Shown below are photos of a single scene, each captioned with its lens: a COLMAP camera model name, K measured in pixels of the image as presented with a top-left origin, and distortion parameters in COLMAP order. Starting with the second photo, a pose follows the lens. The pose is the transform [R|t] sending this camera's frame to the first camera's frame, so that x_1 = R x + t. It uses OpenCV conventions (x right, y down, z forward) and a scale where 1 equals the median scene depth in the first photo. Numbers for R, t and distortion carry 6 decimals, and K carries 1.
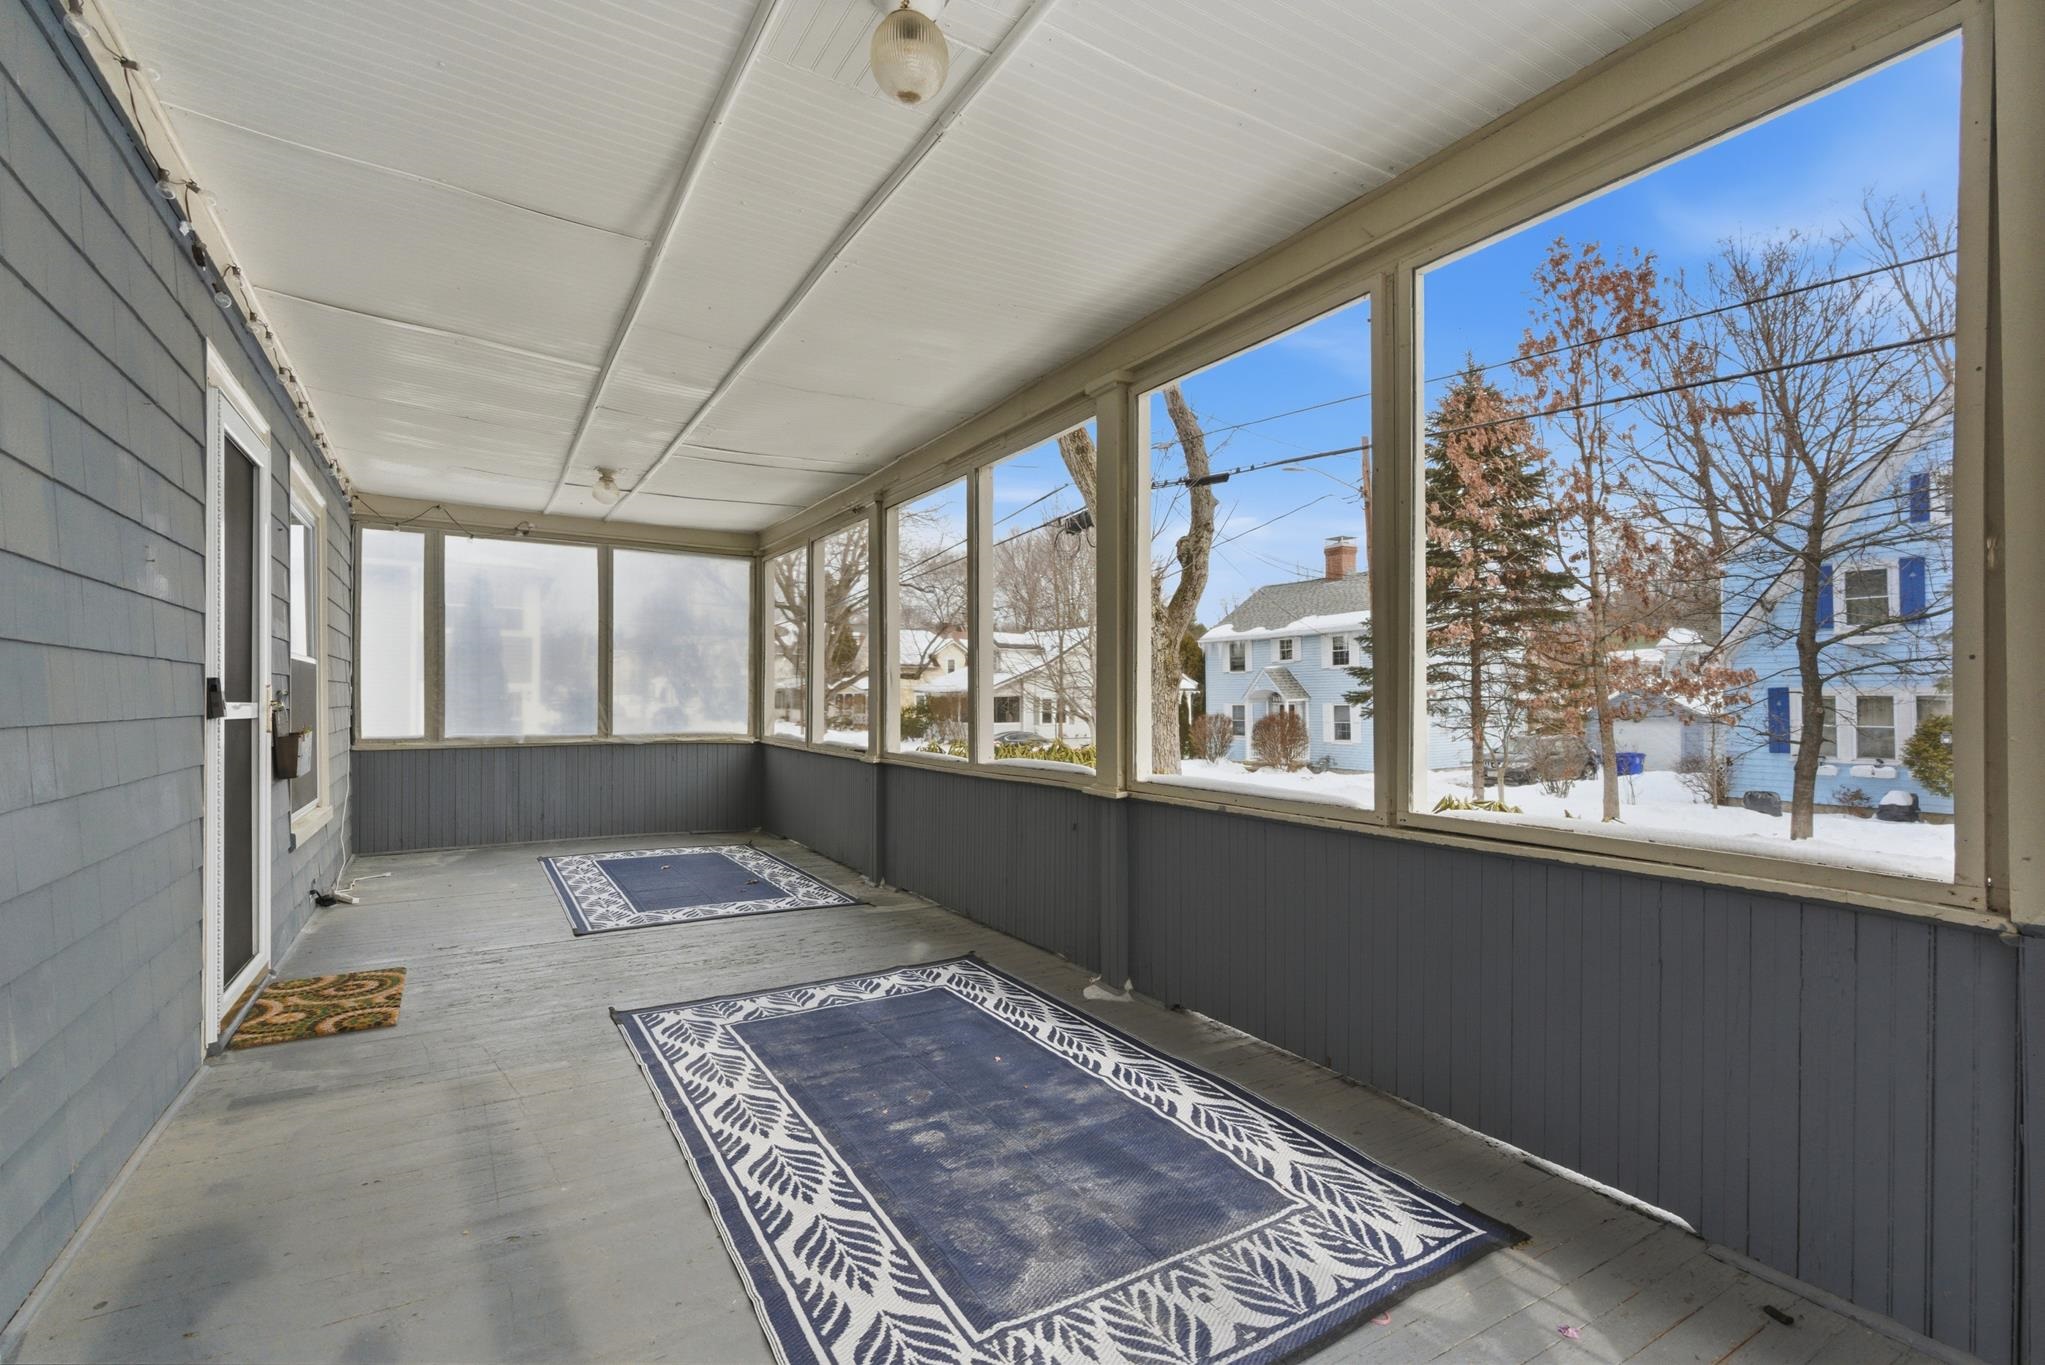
lens RADIAL K [[921.2, 0, 1011.9], [0, 921.2, 681.6], [0, 0, 1]] dist [-0.000360, -0.001437]
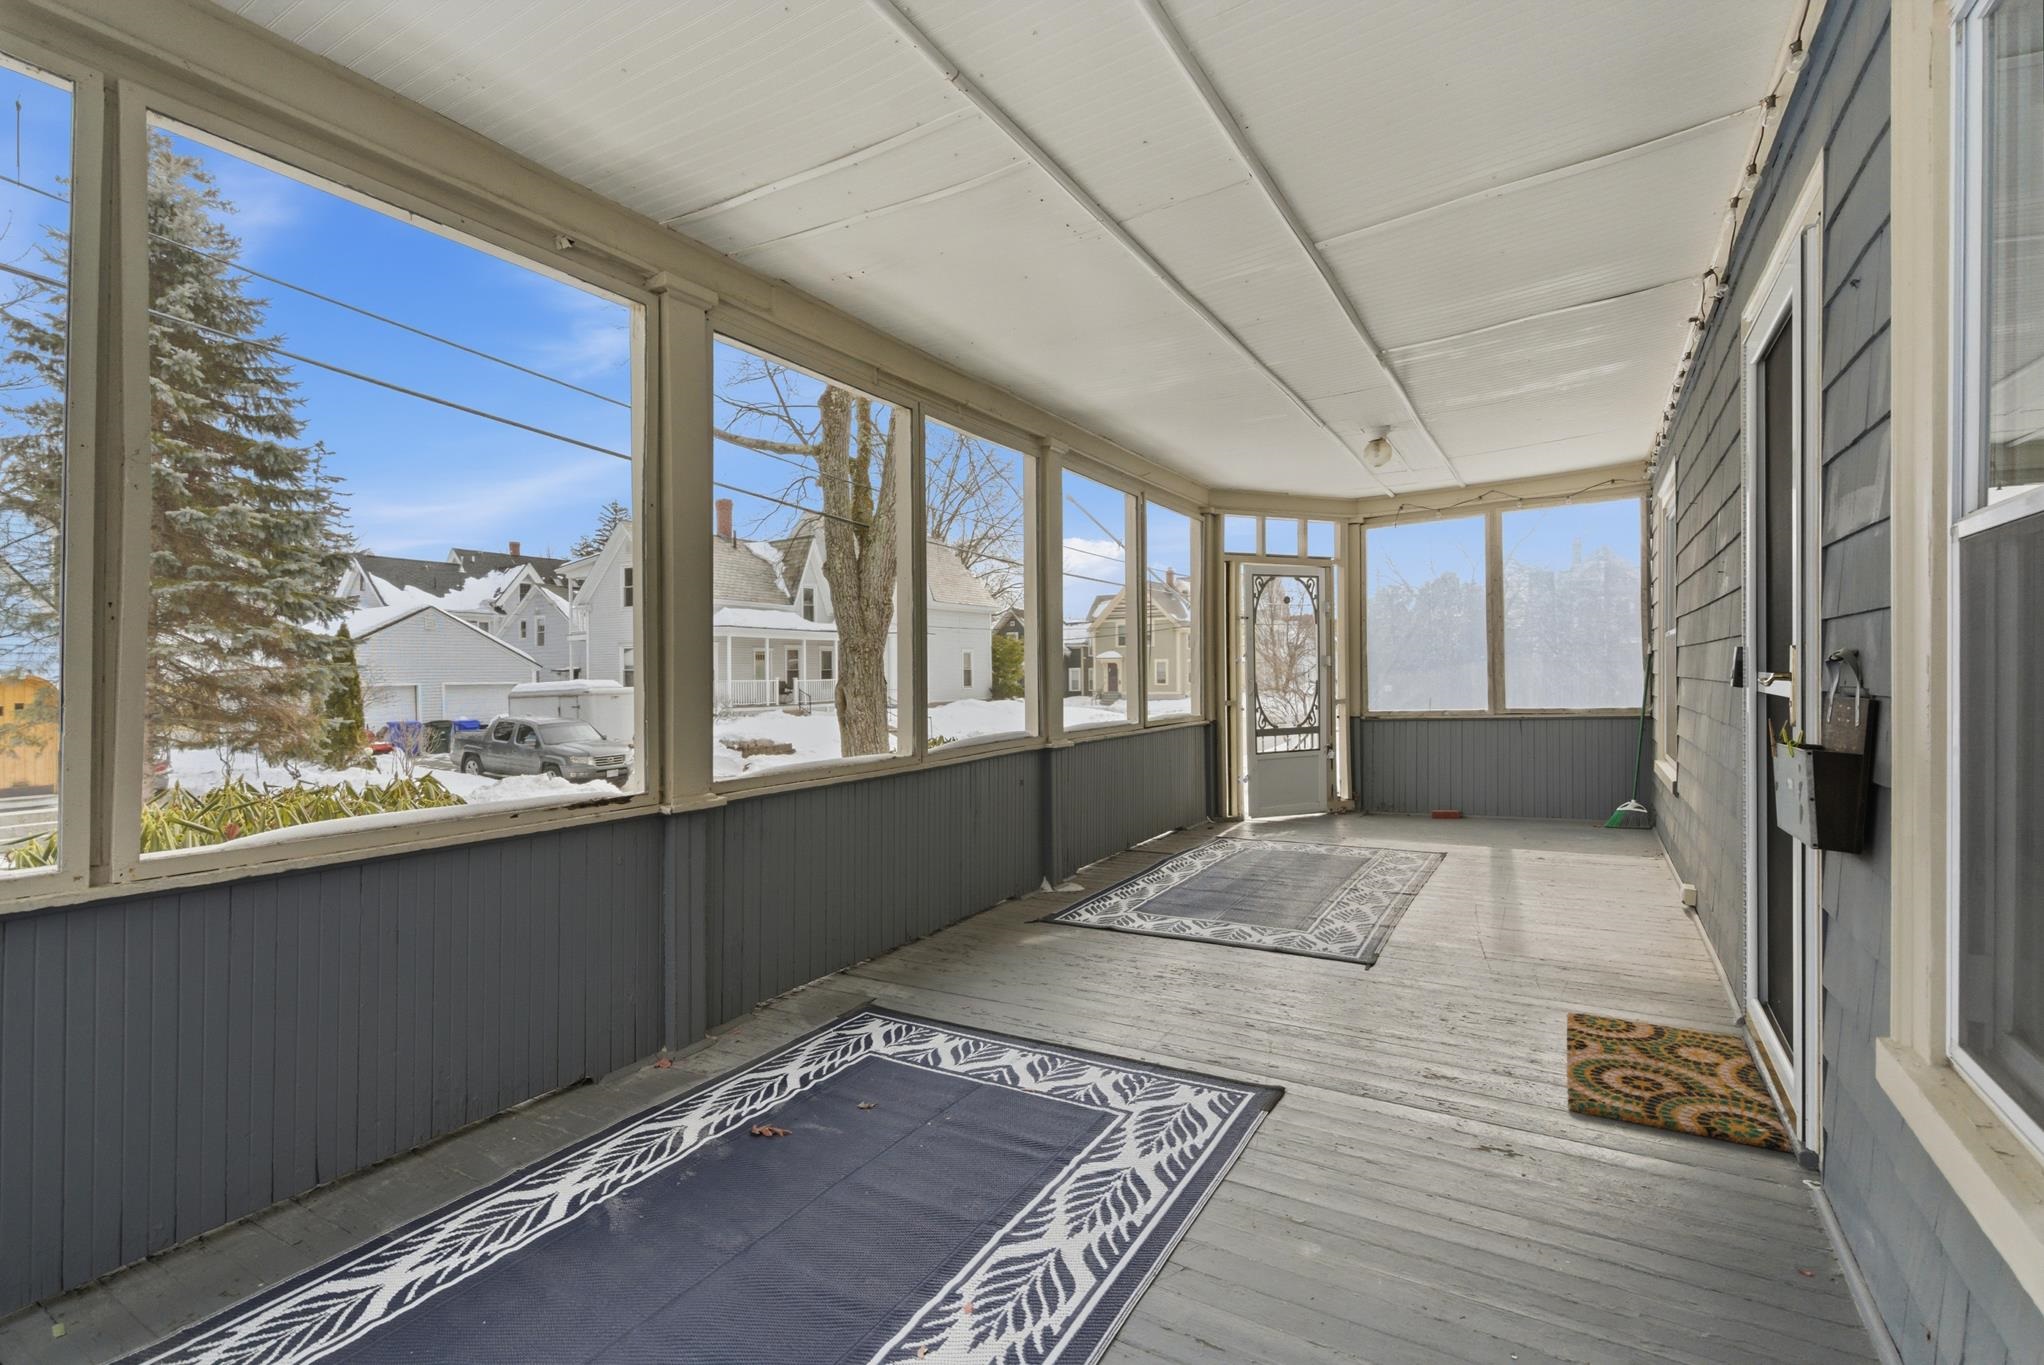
lens RADIAL K [[920.8, 0, 1011.9], [0, 920.8, 682.3], [0, 0, 1]] dist [-0.000360, -0.001437]
pose [[-0.463243, -0.002208, 0.886228, -1.069738], [0.000760, 0.999996, 0.002889, 0.021251], [-0.886231, 0.002012, -0.463240, 1.676358]]
